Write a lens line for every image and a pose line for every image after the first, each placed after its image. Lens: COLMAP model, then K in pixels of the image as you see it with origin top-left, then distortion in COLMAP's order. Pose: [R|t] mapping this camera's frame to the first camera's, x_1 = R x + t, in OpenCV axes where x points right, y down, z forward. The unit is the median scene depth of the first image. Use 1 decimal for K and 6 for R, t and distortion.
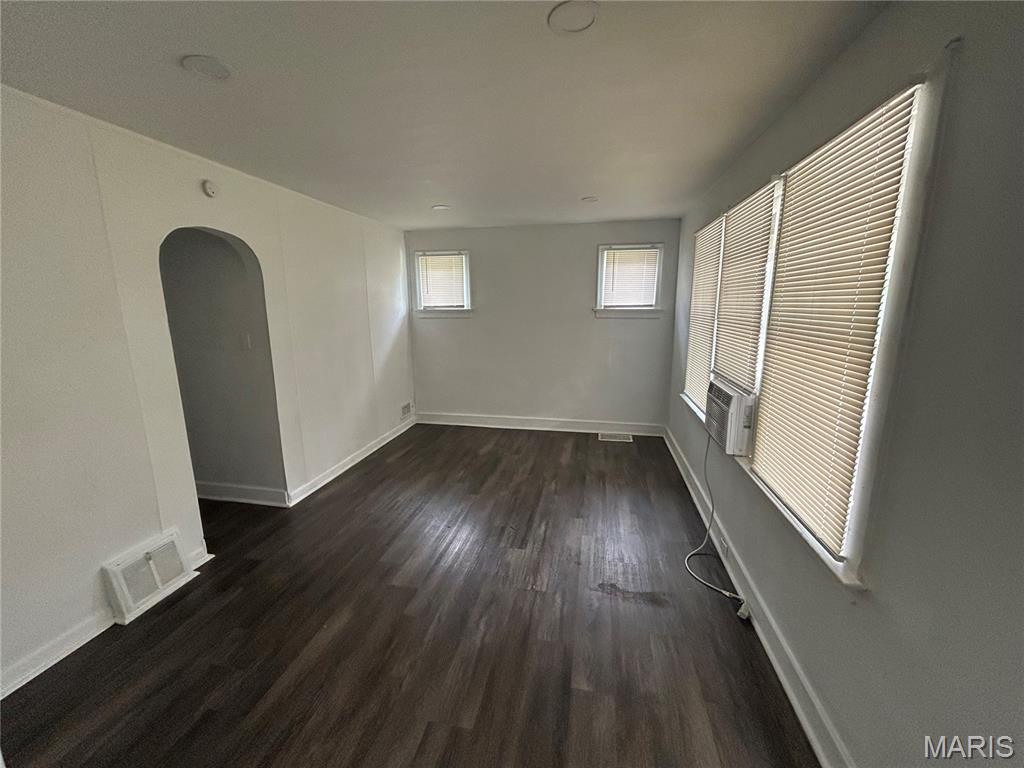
lens RADIAL K [[413.6, 0, 515.8], [0, 413.6, 384.4], [0, 0, 1]] dist [0.002122, 0.000527]
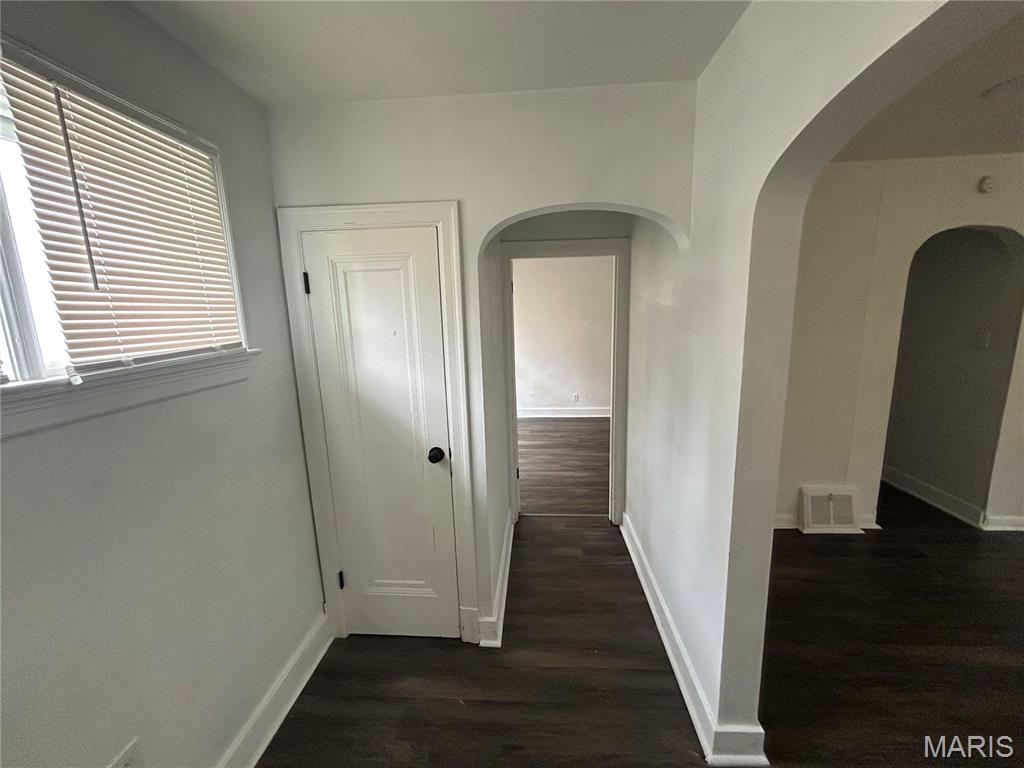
lens RADIAL K [[413.6, 0, 512.6], [0, 413.6, 387.8], [0, 0, 1]] dist [0.002122, 0.000527]
pose [[0.131413, 0.177478, -0.975311, 0.182703], [-0.162171, 0.974438, 0.155468, 0.041040], [0.977973, 0.137737, 0.156835, -0.218951]]
